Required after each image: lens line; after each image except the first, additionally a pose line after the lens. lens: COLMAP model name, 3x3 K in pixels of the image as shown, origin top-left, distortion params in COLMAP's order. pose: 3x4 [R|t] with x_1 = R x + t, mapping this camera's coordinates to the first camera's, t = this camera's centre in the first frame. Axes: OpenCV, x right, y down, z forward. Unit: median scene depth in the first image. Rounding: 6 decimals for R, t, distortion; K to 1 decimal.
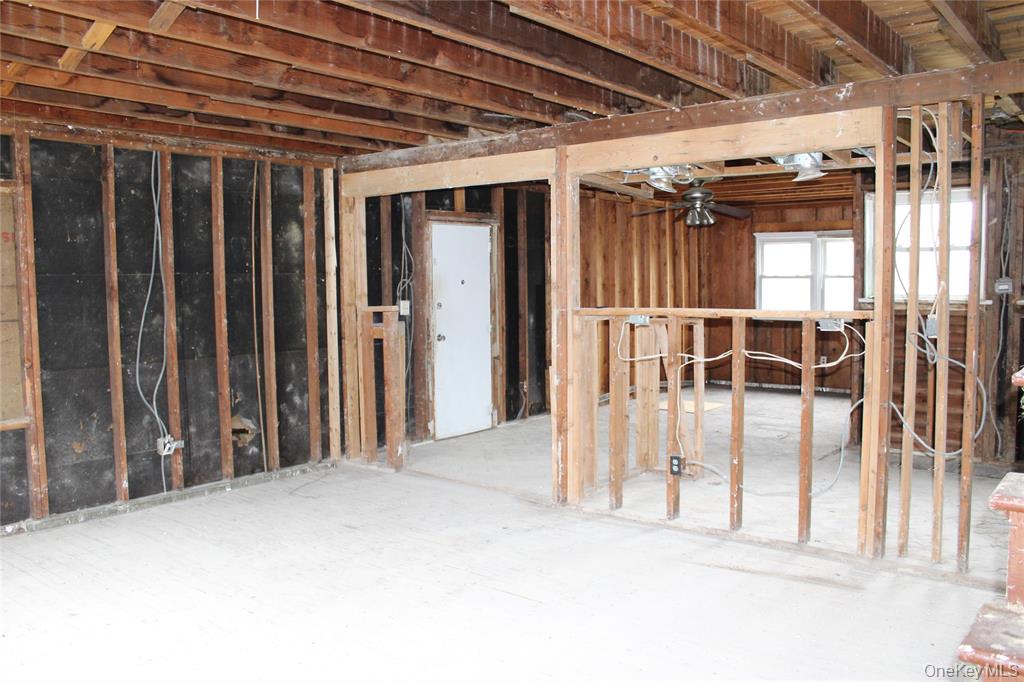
lens RADIAL K [[824.1, 0, 512.0], [0, 824.1, 341.0], [0, 0, 1]] dist [-0.113241, 0.004374]
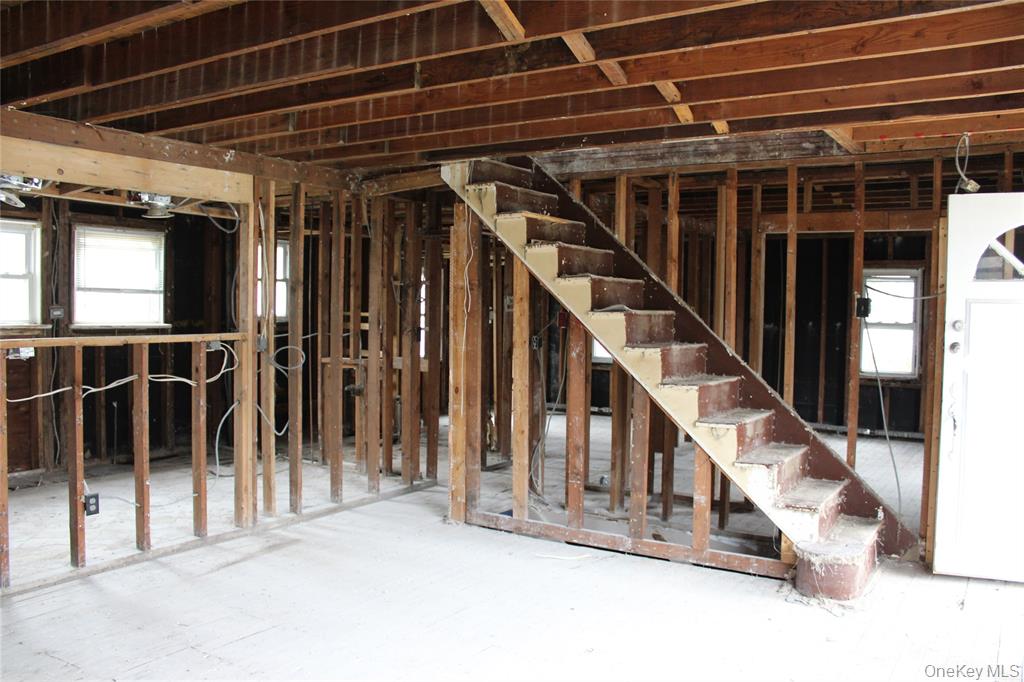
lens RADIAL K [[836.8, 0, 512.0], [0, 836.8, 341.0], [0, 0, 1]] dist [-0.160057, 0.125448]
pose [[-0.100897, -0.029285, 0.994466, -0.728012], [0.059862, 0.997577, 0.035450, -0.037099], [-0.993094, 0.063108, -0.098899, 0.578632]]
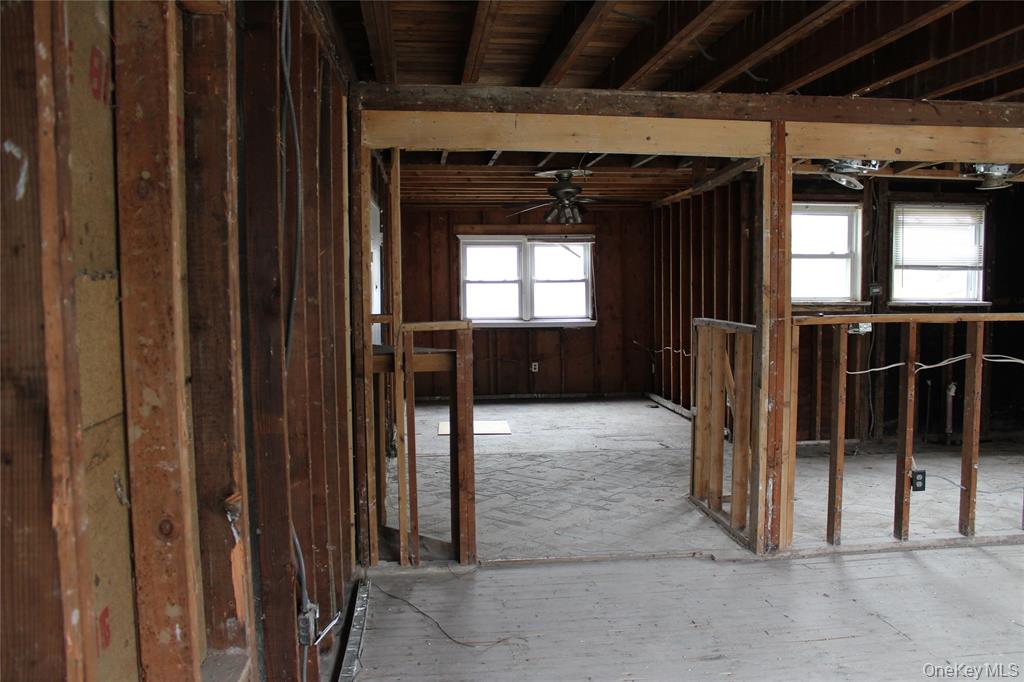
lens RADIAL K [[836.8, 0, 512.0], [0, 836.8, 341.0], [0, 0, 1]] dist [-0.160057, 0.125448]
pose [[0.720443, -0.042366, 0.692219, -0.740442], [0.049822, 0.998715, 0.009271, -0.038749], [-0.691722, 0.027808, 0.721628, 0.624287]]
